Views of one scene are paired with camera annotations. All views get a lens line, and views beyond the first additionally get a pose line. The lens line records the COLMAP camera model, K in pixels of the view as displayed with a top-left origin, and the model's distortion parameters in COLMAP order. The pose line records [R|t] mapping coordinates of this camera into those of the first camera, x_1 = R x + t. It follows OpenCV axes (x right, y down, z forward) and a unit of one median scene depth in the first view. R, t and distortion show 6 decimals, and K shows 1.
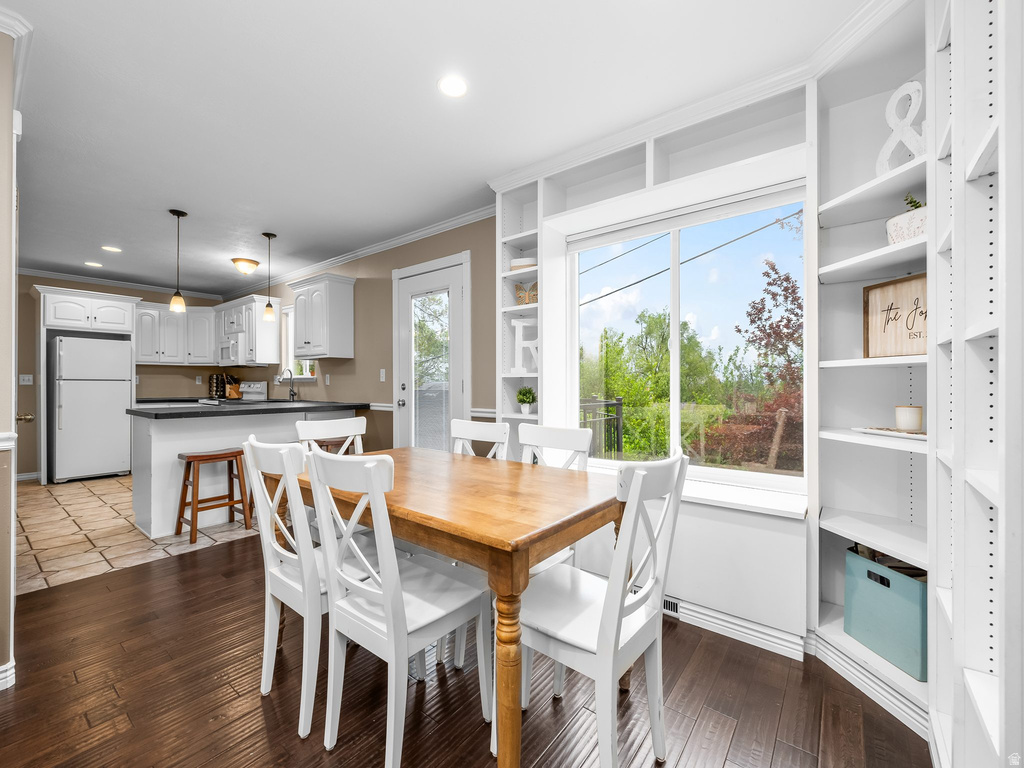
lens RADIAL K [[430.7, 0, 506.4], [0, 430.7, 382.6], [0, 0, 1]] dist [-0.001029, -0.000059]
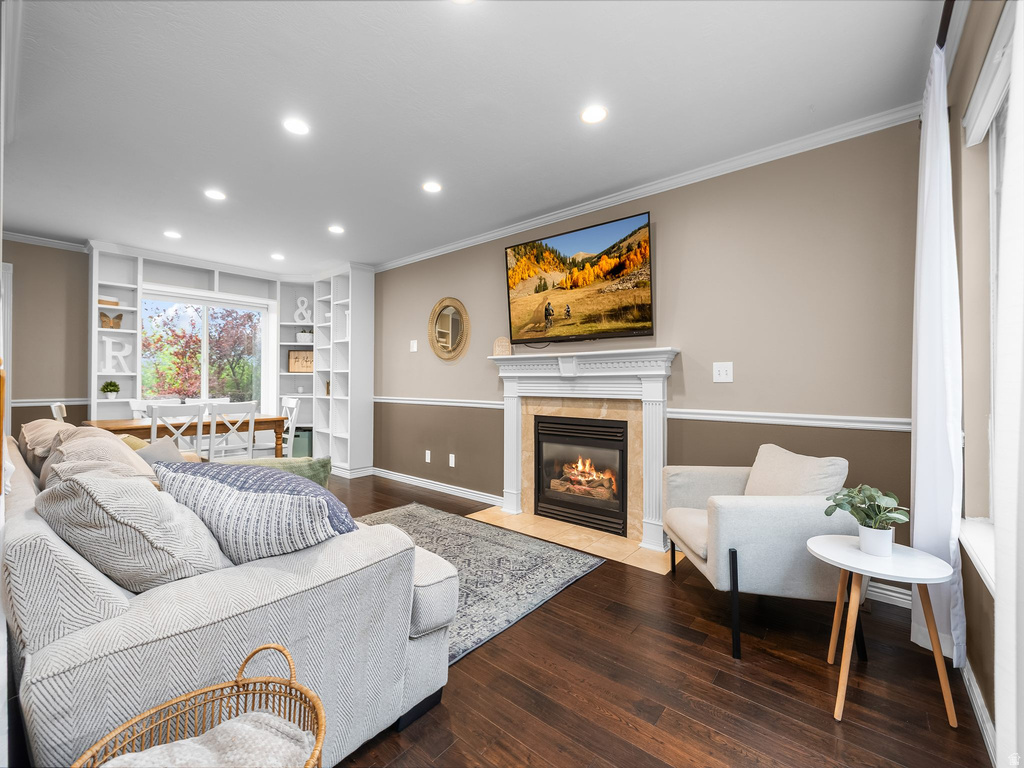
lens RADIAL K [[430.7, 0, 492.5], [0, 430.7, 377.7], [0, 0, 1]] dist [-0.001029, -0.000059]
pose [[0.038668, 0.006667, 0.999230, -0.792065], [-0.004345, 0.999969, -0.006504, 0.000433], [-0.999243, -0.004090, 0.038696, -0.222214]]
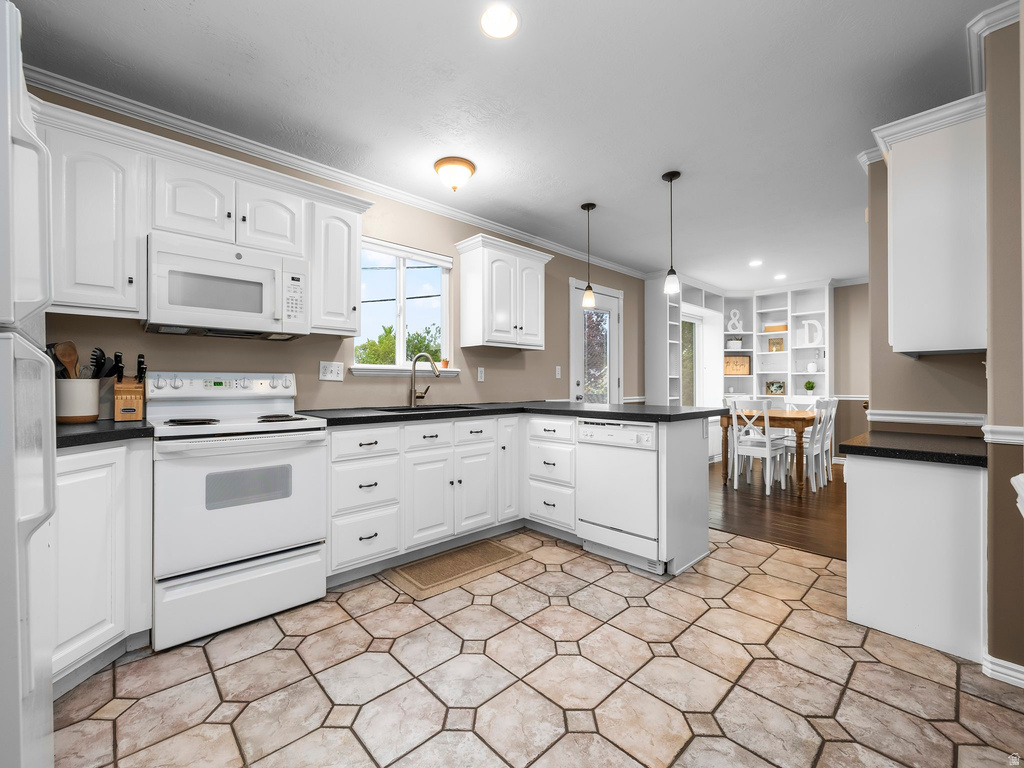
lens RADIAL K [[430.7, 0, 505.8], [0, 430.7, 382.5], [0, 0, 1]] dist [-0.001029, -0.000059]
pose [[0.155603, 0.003099, 0.987815, -1.085027], [-0.000755, 0.999995, -0.003018, 0.009335], [-0.987819, -0.000277, 0.155604, 0.783651]]
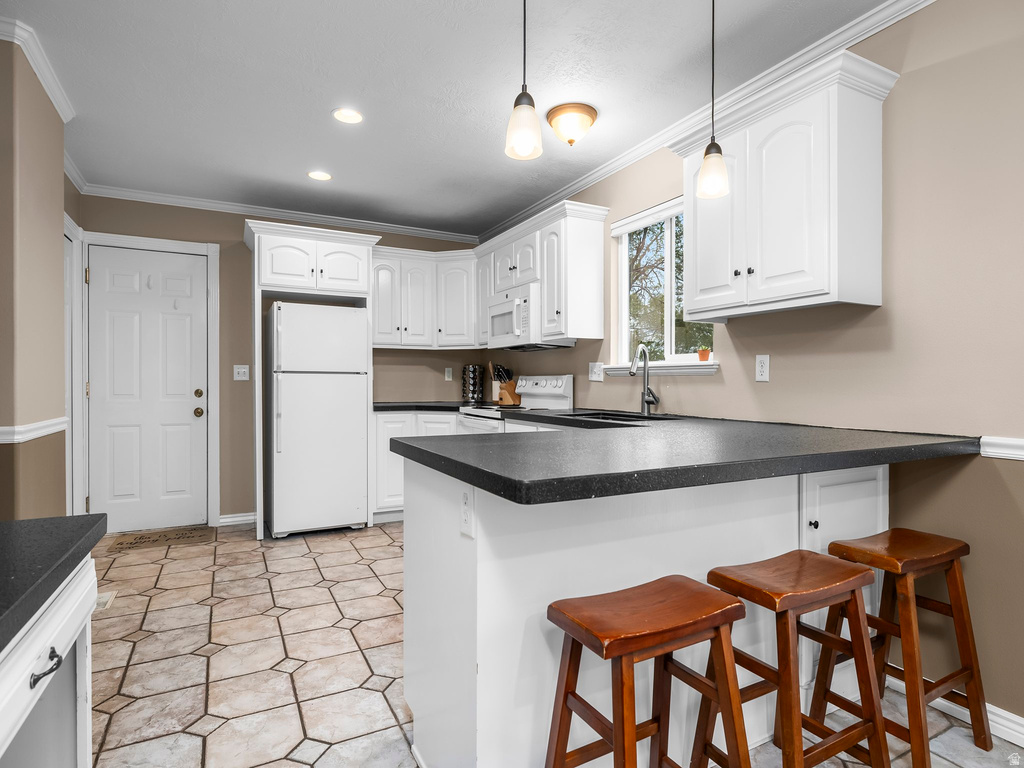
lens RADIAL K [[540.9, 0, 506.7], [0, 540.9, 387.6], [0, 0, 1]] dist [-0.005143, 0.000530]
pose [[0.912265, 0.005504, -0.409564, -0.399601], [-0.000977, 0.999936, 0.011263, 0.006187], [0.409600, -0.009875, 0.912212, 0.405189]]
